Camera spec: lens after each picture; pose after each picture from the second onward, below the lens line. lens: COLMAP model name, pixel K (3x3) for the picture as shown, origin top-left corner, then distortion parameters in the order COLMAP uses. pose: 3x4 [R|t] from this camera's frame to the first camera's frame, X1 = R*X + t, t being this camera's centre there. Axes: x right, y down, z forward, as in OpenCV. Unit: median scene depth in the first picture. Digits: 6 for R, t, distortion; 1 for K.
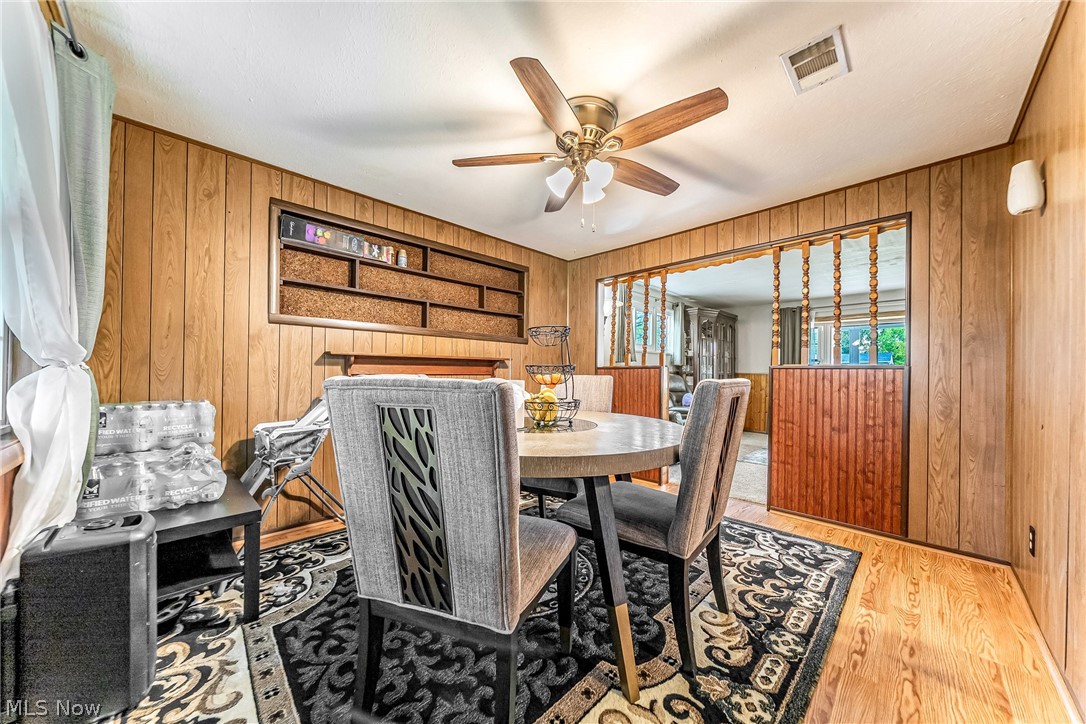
lens RADIAL K [[375.4, 0, 537.8], [0, 375.4, 377.0], [0, 0, 1]] dist [-0.001025, -0.000255]
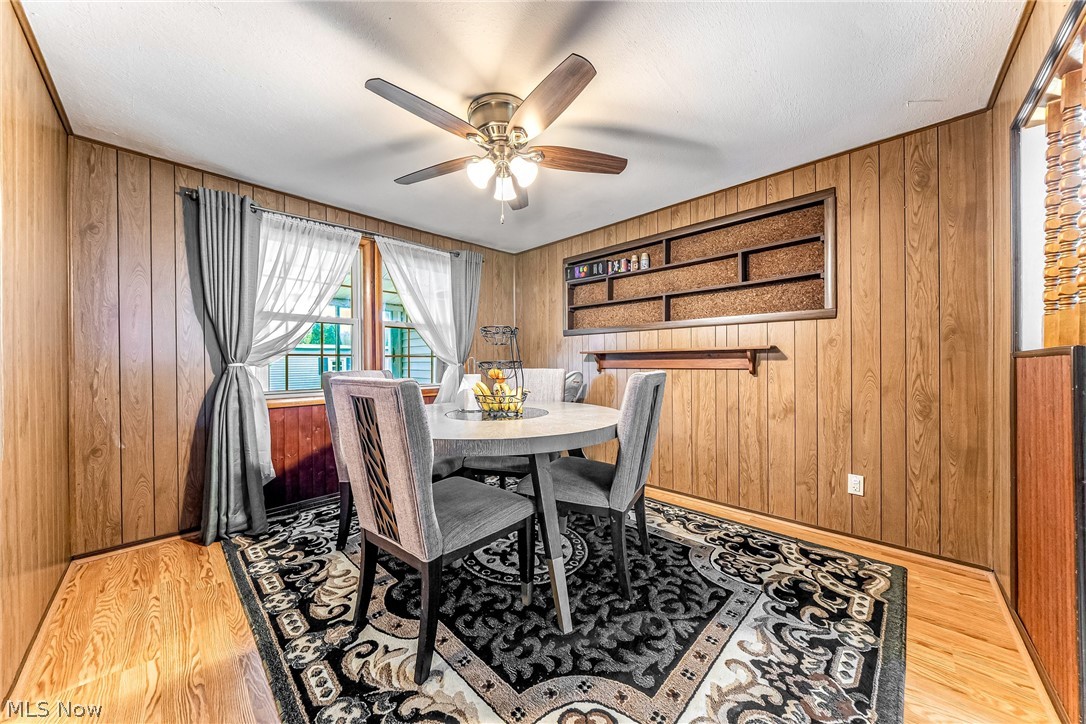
lens RADIAL K [[375.4, 0, 542.2], [0, 375.4, 360.1], [0, 0, 1]] dist [-0.001025, -0.000255]
pose [[0.025300, -0.016348, -0.999546, 1.326605], [-0.009558, 0.999817, -0.016594, -0.016363], [0.999634, 0.009974, 0.025139, 1.268418]]
